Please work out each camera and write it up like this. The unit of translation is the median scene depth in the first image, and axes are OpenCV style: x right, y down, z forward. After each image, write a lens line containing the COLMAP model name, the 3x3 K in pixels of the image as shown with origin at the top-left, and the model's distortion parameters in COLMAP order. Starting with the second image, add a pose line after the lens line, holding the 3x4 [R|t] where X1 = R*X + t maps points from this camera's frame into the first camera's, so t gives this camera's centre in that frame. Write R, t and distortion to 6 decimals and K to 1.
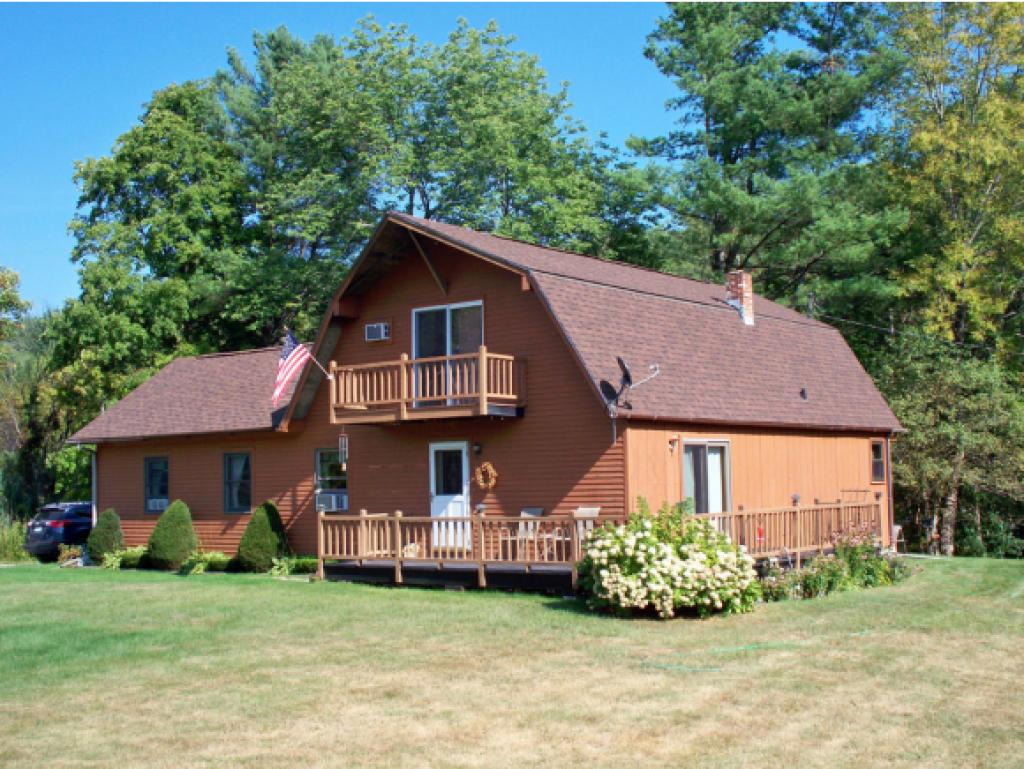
lens RADIAL K [[1334.7, 0, 507.8], [0, 1334.7, 382.1], [0, 0, 1]] dist [-0.218070, 0.634457]
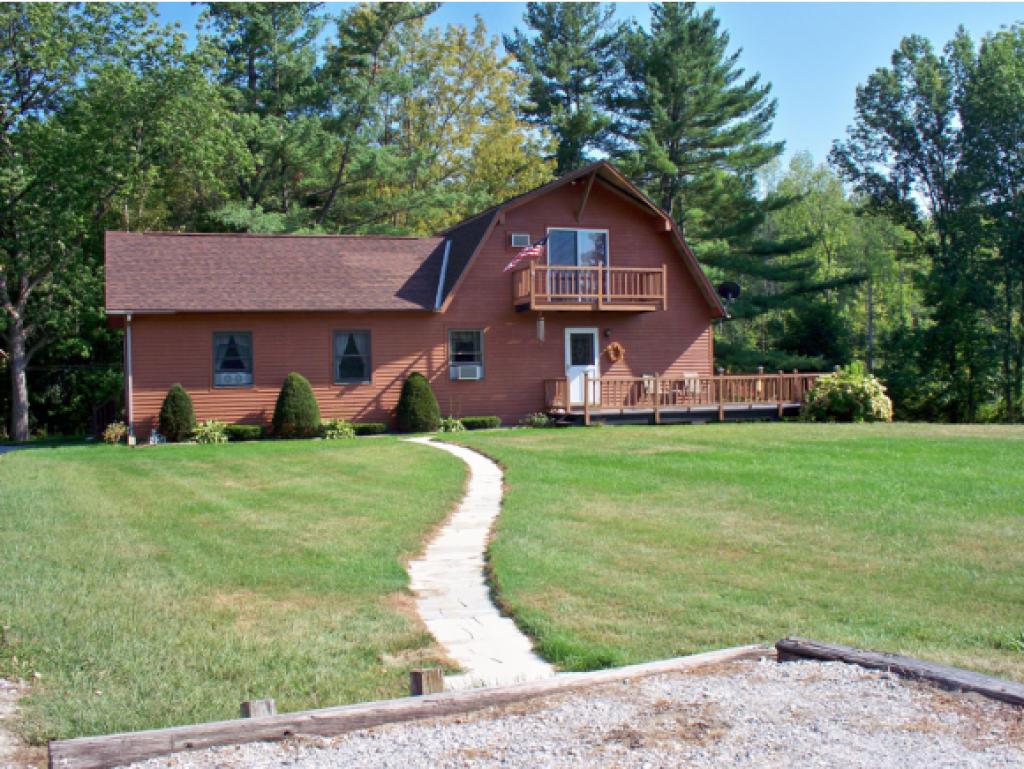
lens RADIAL K [[1079.0, 0, 511.4], [0, 1079.0, 398.8], [0, 0, 1]] dist [-0.214940, 0.247771]
pose [[0.515203, -0.009817, 0.857012, -1.062117], [-0.058678, 0.997184, 0.046698, 0.071936], [-0.855057, -0.074346, 0.513176, 0.483394]]
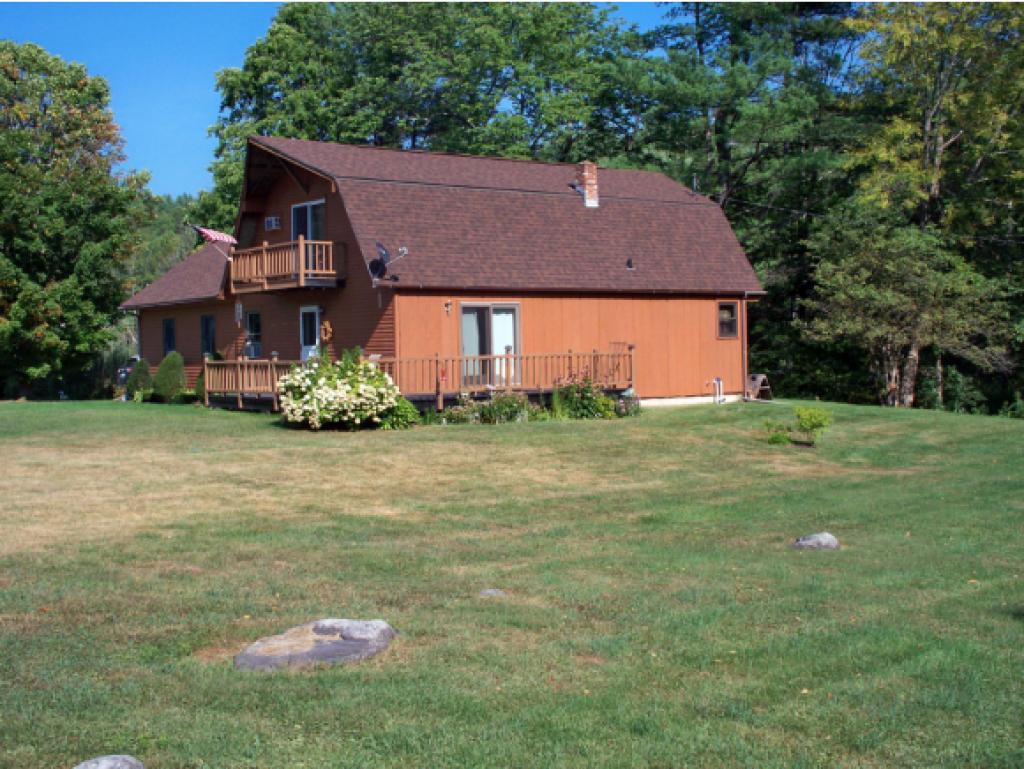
lens RADIAL K [[1299.3, 0, 488.0], [0, 1299.3, 386.3], [0, 0, 1]] dist [-0.053736, -0.014109]
pose [[0.965268, 0.007998, -0.261140, 0.474459], [0.020911, 0.993960, 0.107736, -0.011692], [0.260424, -0.109454, 0.959270, -0.213675]]
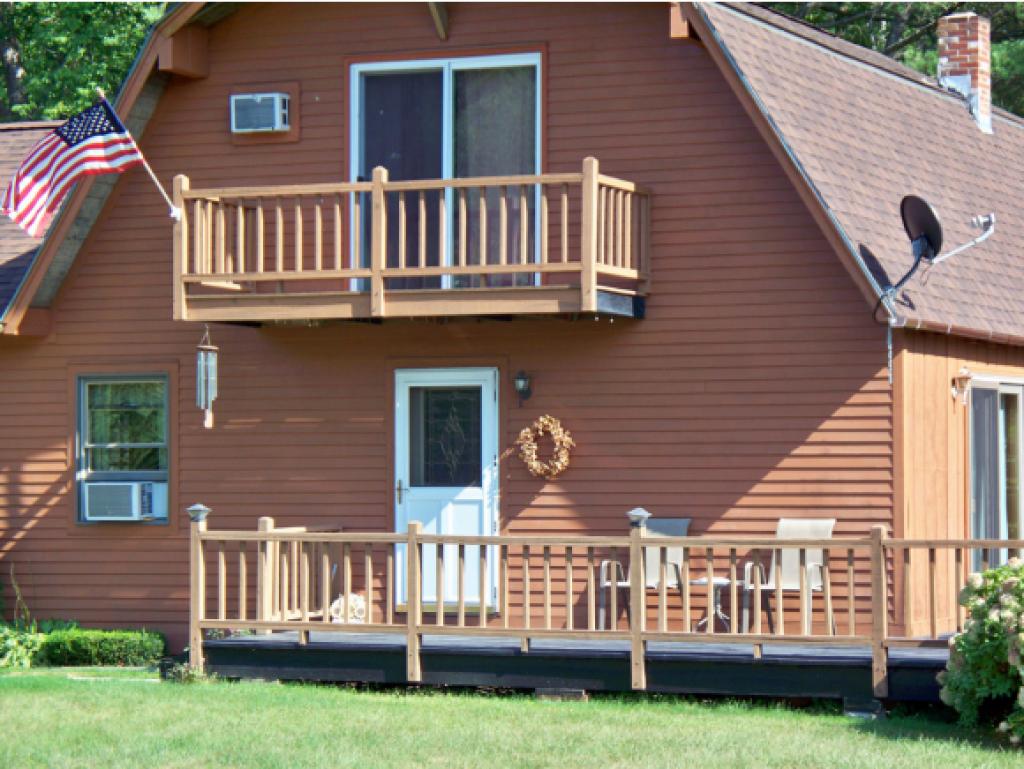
lens RADIAL K [[3007.6, 0, 516.5], [0, 3007.6, 384.4], [0, 0, 1]] dist [0.228614, -0.646511]
pose [[0.971649, 0.026180, 0.234973, -0.261496], [-0.037276, 0.998384, 0.042905, 0.006072], [-0.233470, -0.050448, 0.971055, 0.012567]]
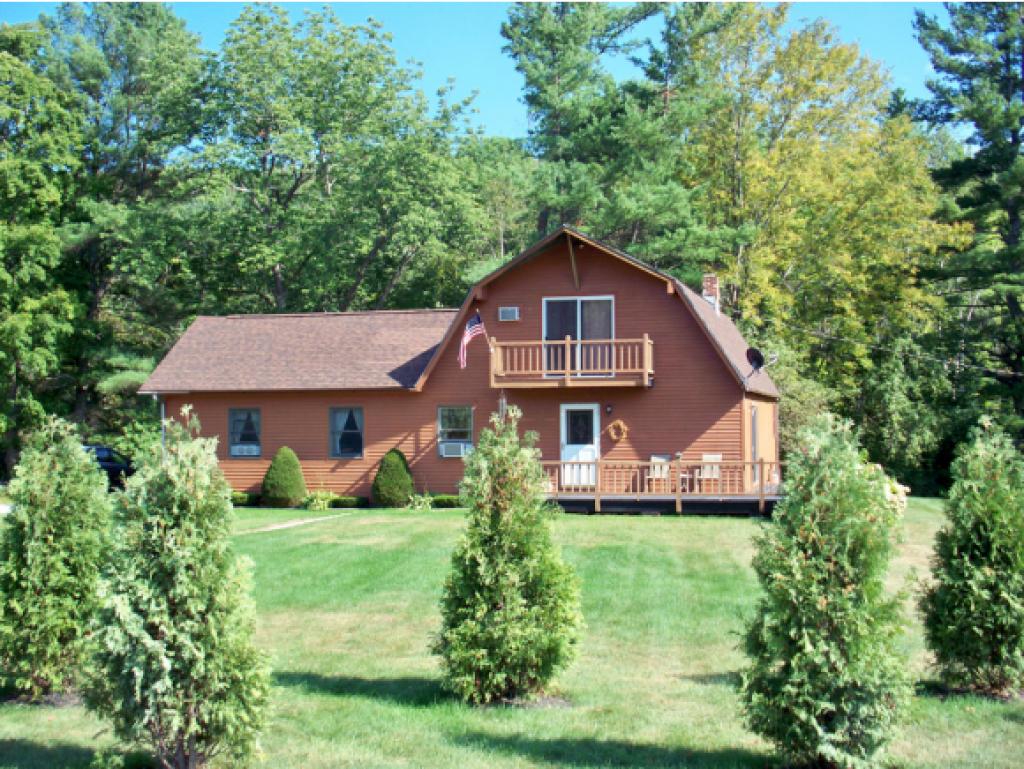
lens RADIAL K [[1334.7, 0, 507.8], [0, 1334.7, 382.1], [0, 0, 1]] dist [-0.218070, 0.634457]
pose [[0.919817, 0.024037, 0.391611, -0.622974], [-0.042268, 0.998383, 0.037999, -0.022271], [-0.390064, -0.051504, 0.919346, -0.164146]]
